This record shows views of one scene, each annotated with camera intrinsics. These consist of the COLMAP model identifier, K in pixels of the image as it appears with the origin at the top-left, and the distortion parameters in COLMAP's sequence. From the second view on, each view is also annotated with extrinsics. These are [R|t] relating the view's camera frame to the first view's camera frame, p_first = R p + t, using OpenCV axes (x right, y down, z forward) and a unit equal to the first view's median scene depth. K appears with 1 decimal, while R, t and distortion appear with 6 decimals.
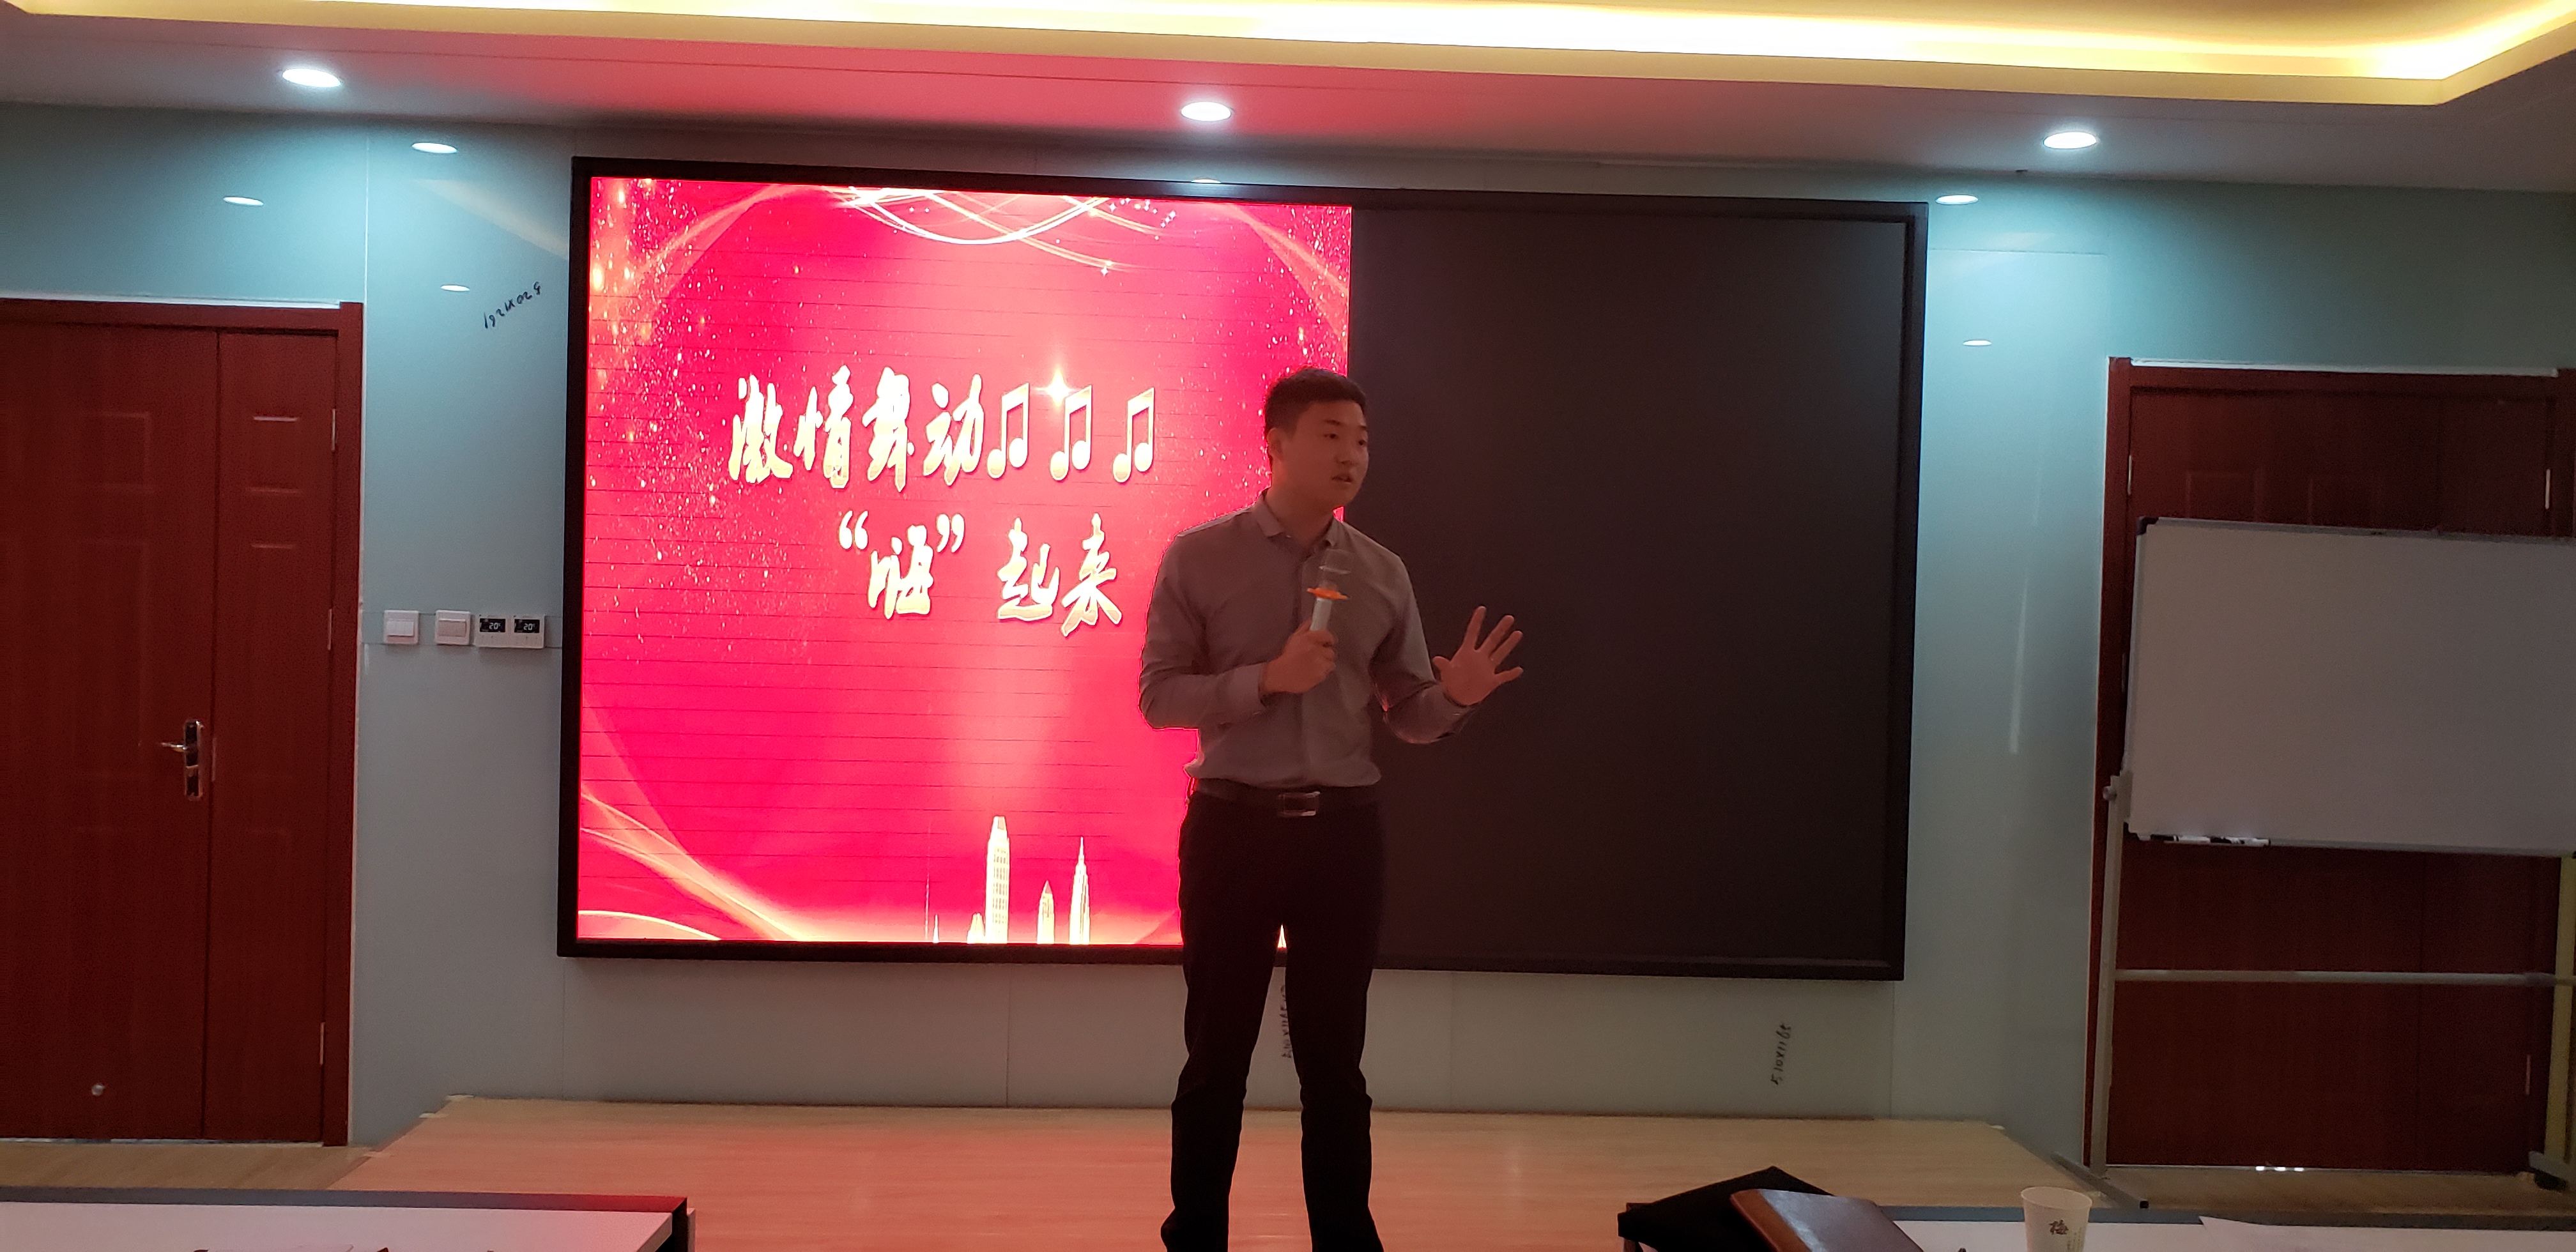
lens RADIAL K [[2017.9, 0, 1280.2], [0, 2017.9, 625.4], [0, 0, 1]] dist [0.032744, -0.069658]
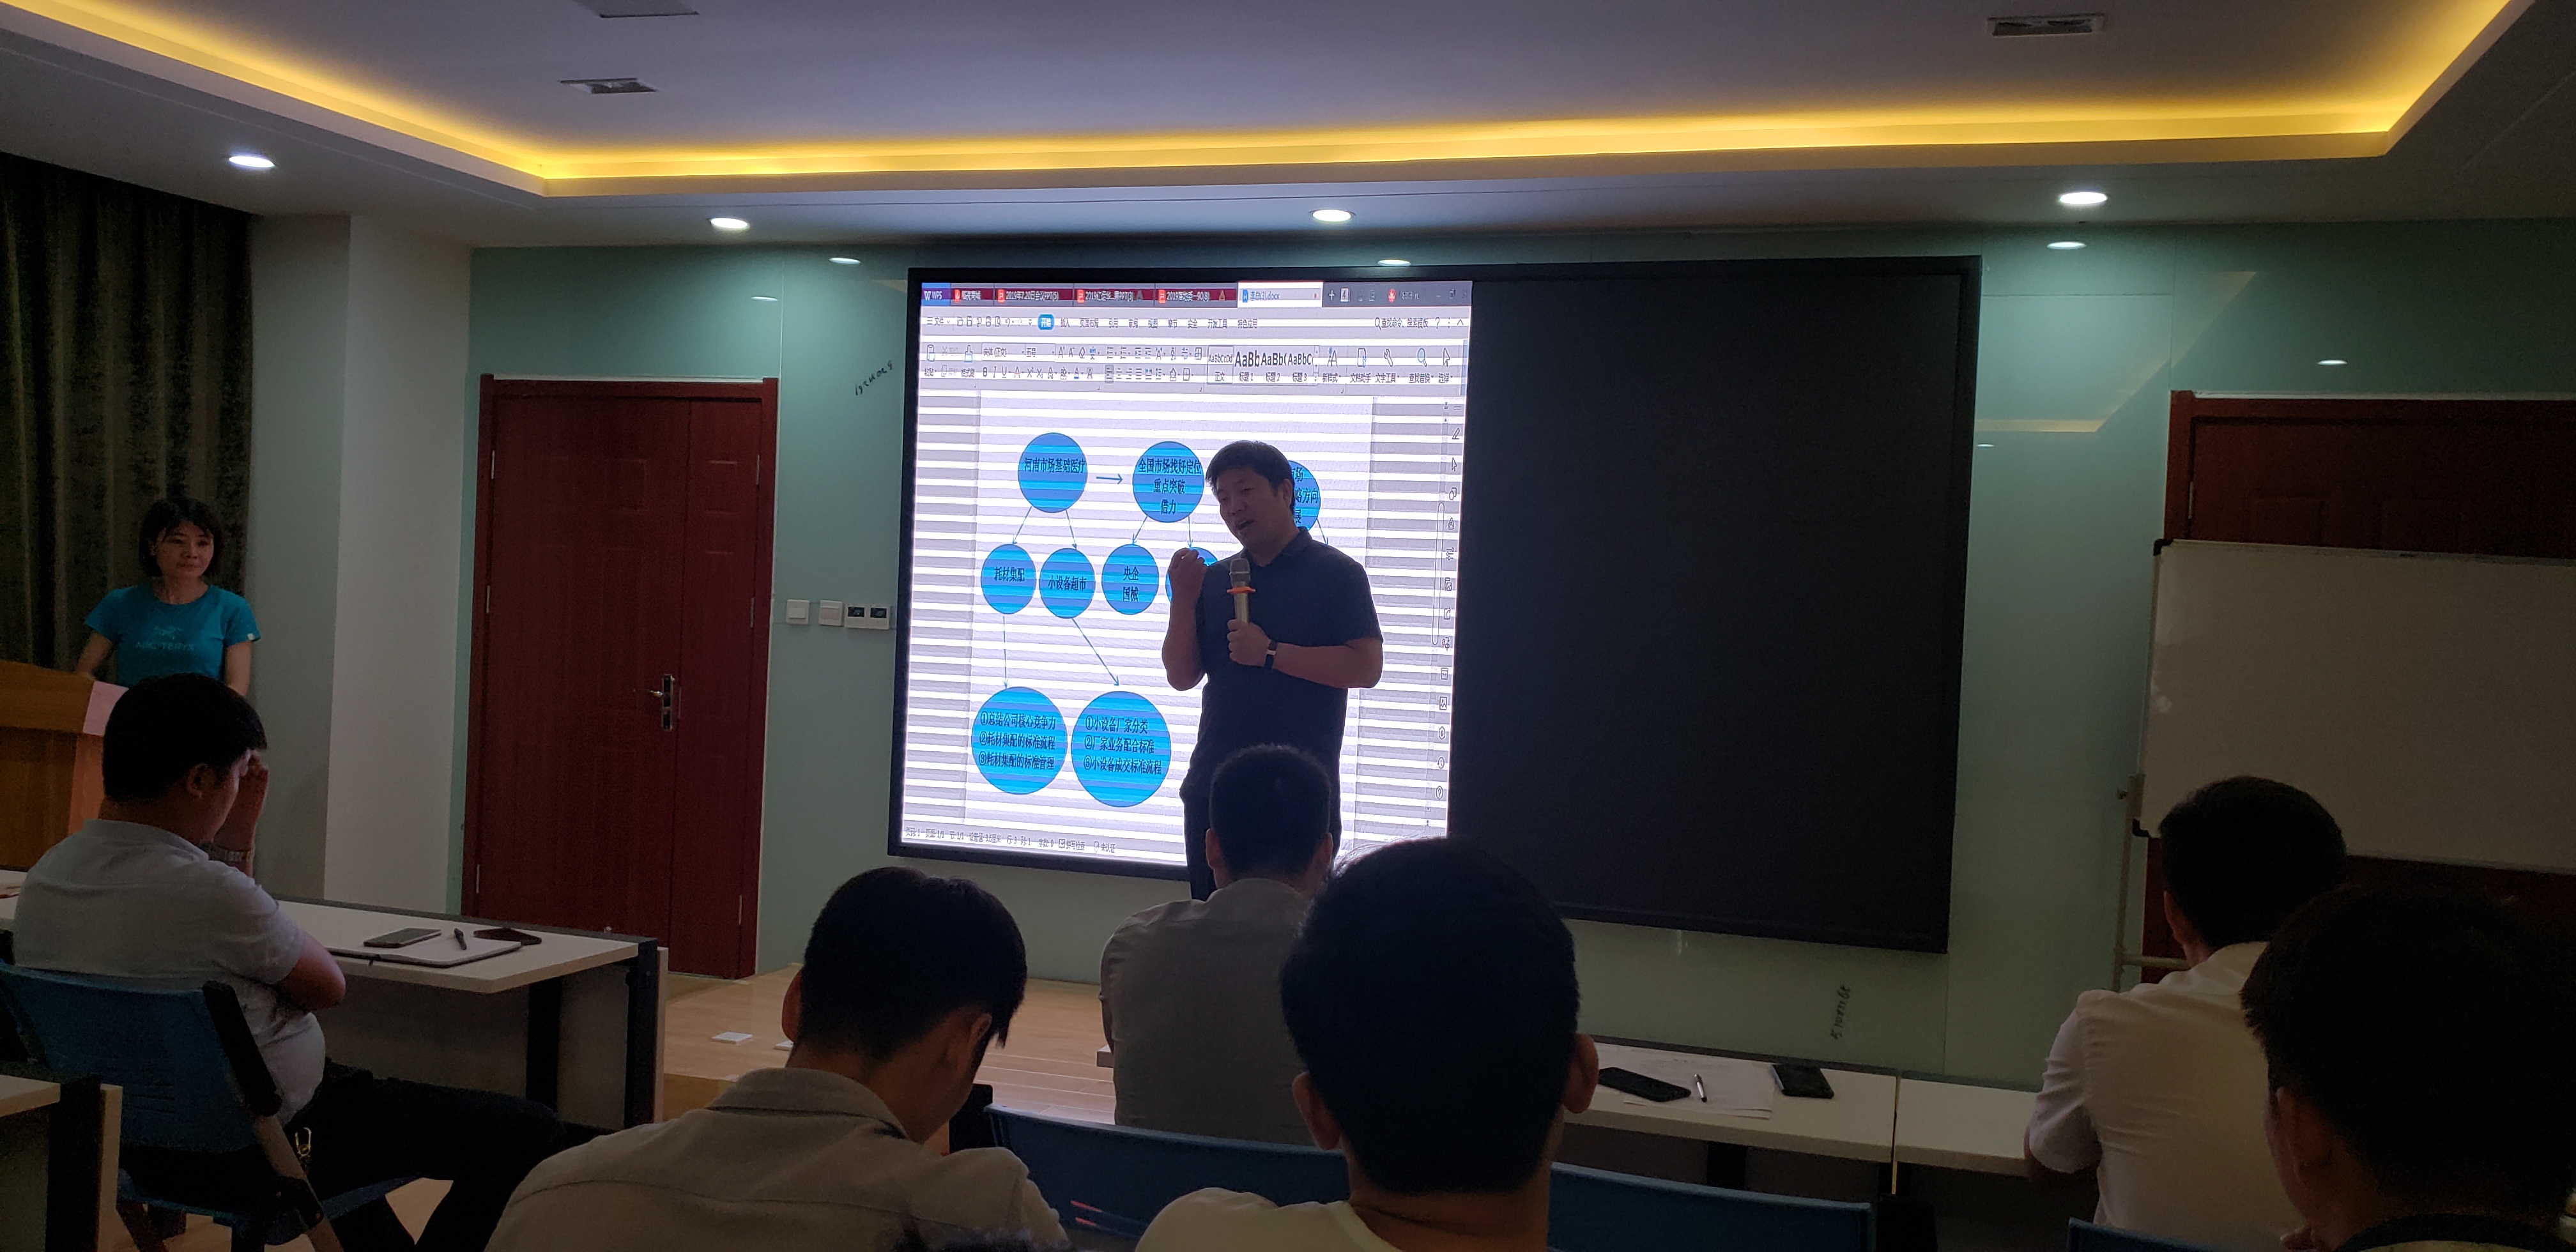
lens RADIAL K [[2017.9, 0, 1274.7], [0, 2017.9, 639.2], [0, 0, 1]] dist [0.032744, -0.069658]
pose [[0.936763, 0.022159, -0.349262, 0.353328], [-0.025954, 0.999644, -0.006191, 0.019297], [0.349000, 0.014864, 0.937005, -0.179567]]
